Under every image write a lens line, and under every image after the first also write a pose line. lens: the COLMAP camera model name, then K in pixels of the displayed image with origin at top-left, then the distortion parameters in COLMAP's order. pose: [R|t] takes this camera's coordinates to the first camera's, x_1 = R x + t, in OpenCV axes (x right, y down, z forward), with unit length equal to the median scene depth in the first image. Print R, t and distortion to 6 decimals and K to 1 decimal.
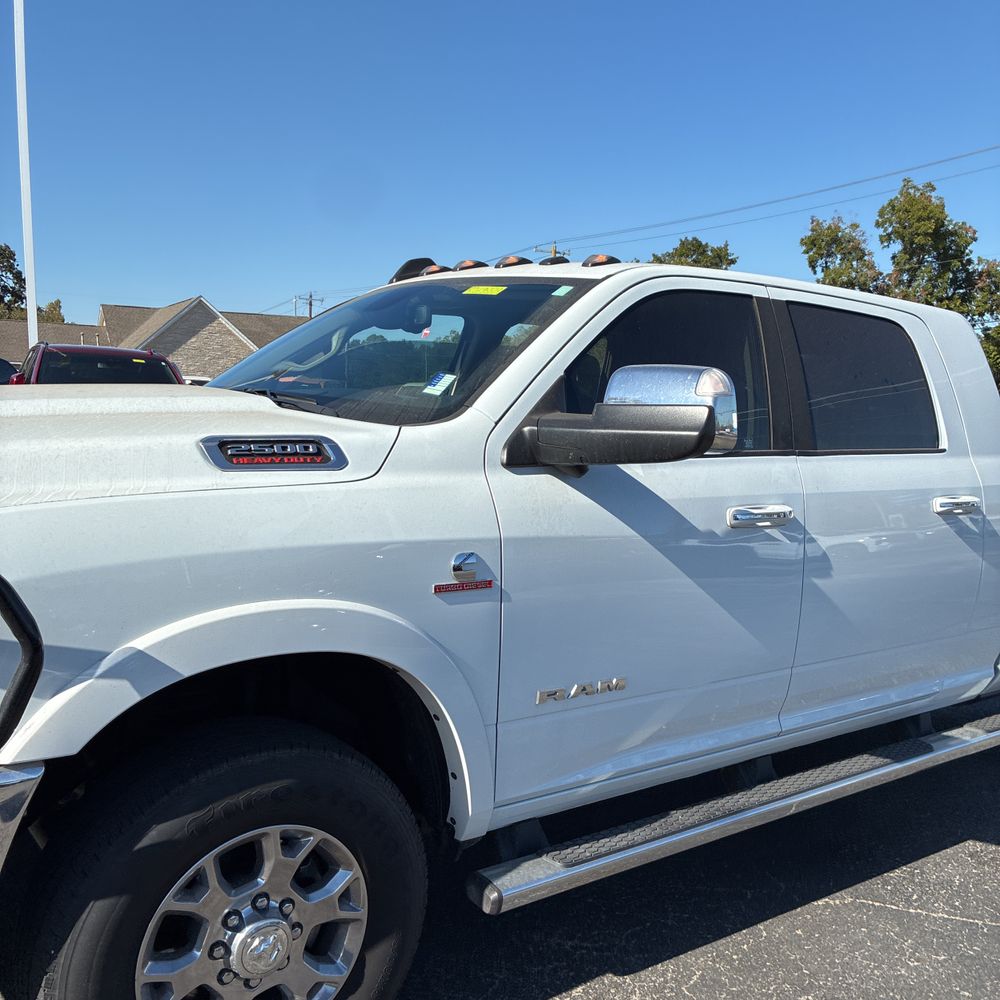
lens RADIAL K [[1011.0, 0, 520.4], [0, 1011.0, 525.8], [0, 0, 1]] dist [0.010466, -0.001642]
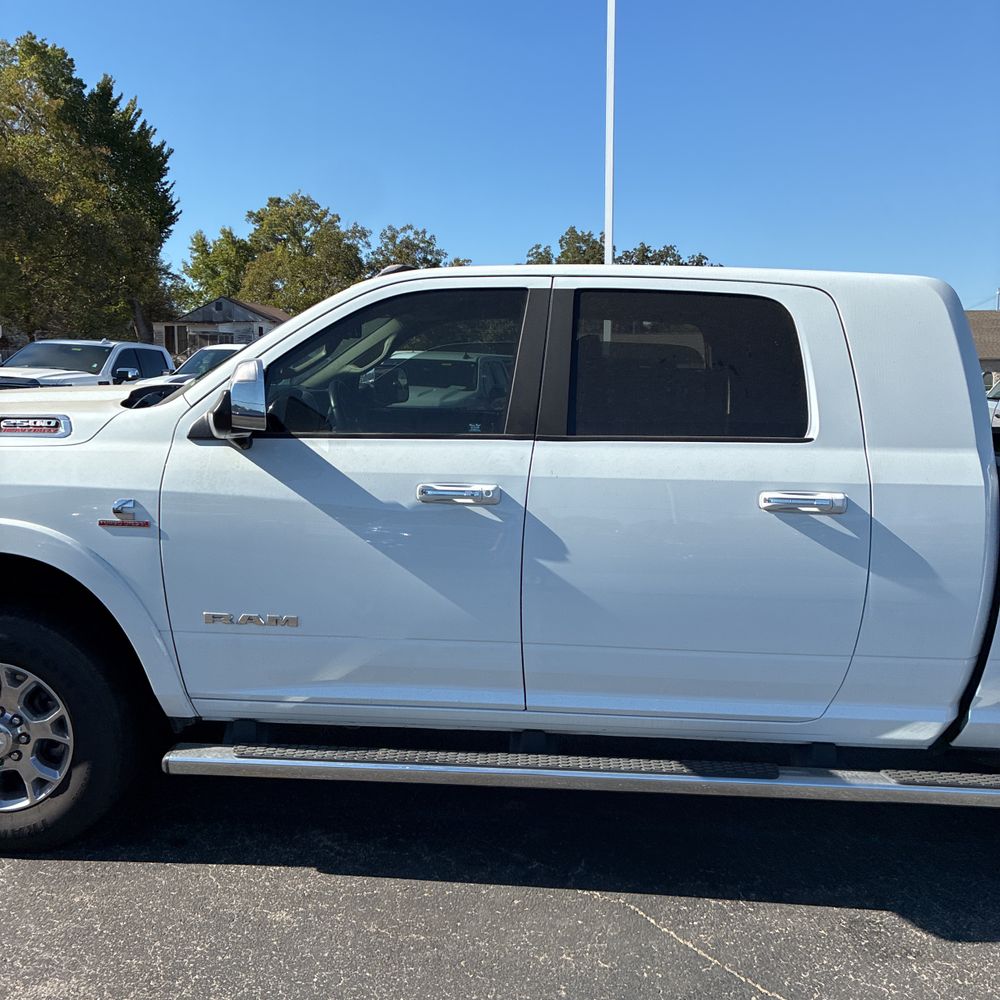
lens RADIAL K [[1012.0, 0, 494.4], [0, 1012.0, 502.5], [0, 0, 1]] dist [0.011091, 0.035612]
pose [[0.765839, 0.052488, -0.640887, 0.892780], [-0.069087, 0.997610, -0.000854, -0.001357], [0.639311, 0.044931, 0.767635, 0.179441]]
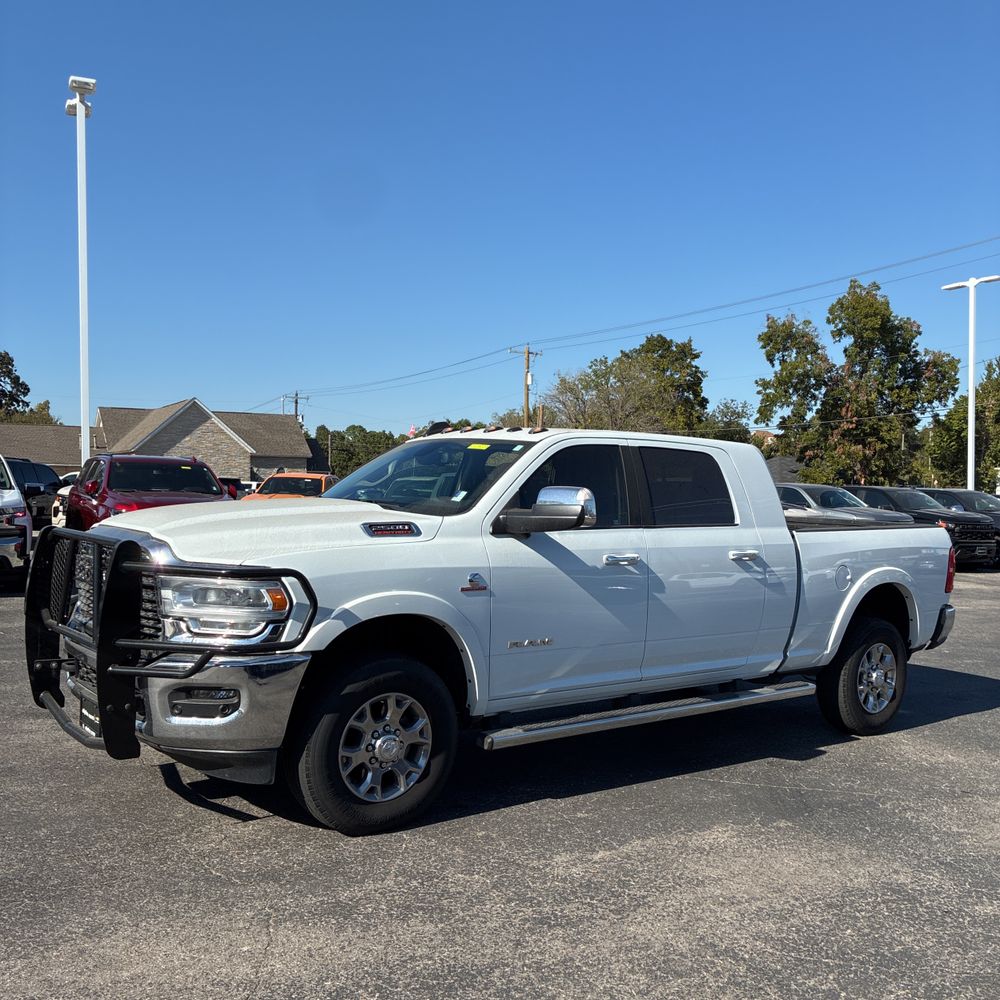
lens RADIAL K [[1001.0, 0, 505.4], [0, 1001.0, 502.1], [0, 0, 1]] dist [0.069805, -0.138521]
pose [[0.999802, -0.018745, 0.006732, 0.001268], [0.019371, 0.993762, -0.109828, 0.082477], [-0.004631, 0.109937, 0.993928, -0.863466]]
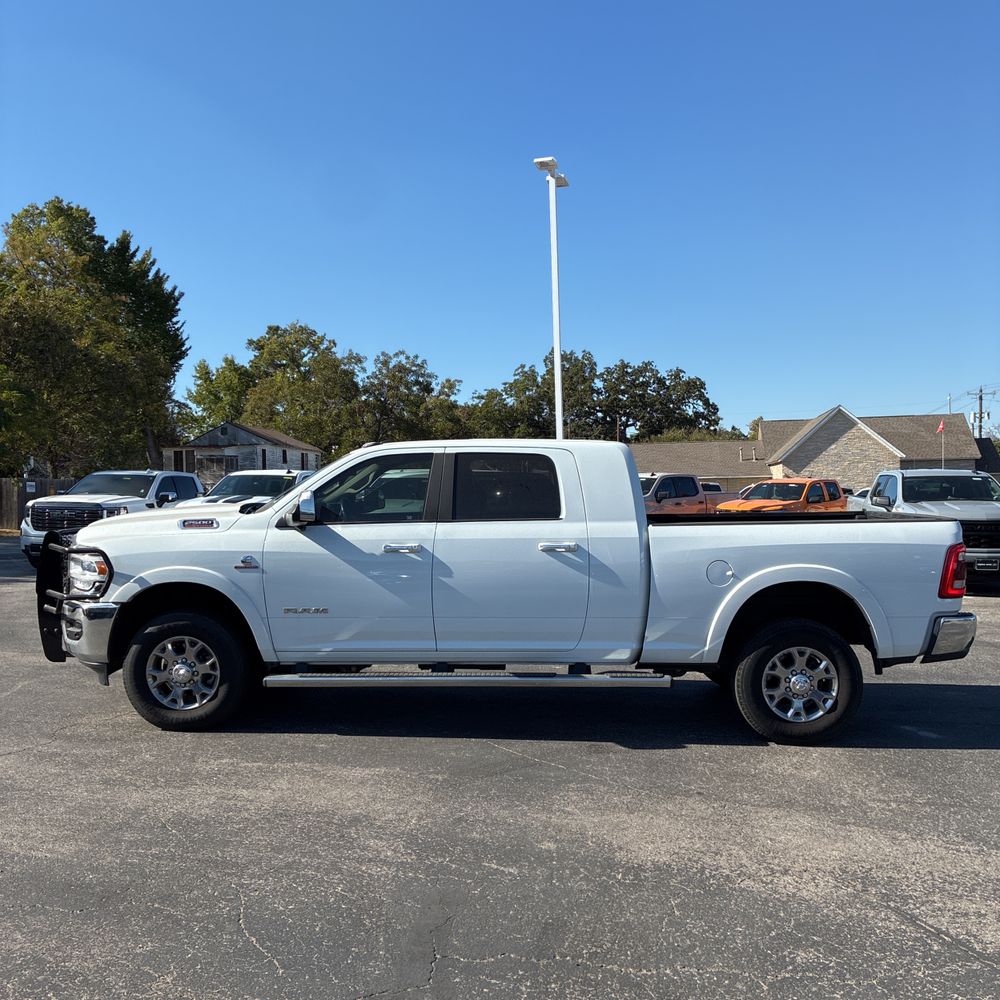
lens RADIAL K [[1001.0, 0, 505.4], [0, 1001.0, 502.1], [0, 0, 1]] dist [0.069805, -0.138521]
pose [[0.774608, -0.040456, -0.631147, 1.768531], [-0.038447, 0.993094, -0.110843, 0.124453], [0.631272, 0.110126, 0.767703, -0.606881]]
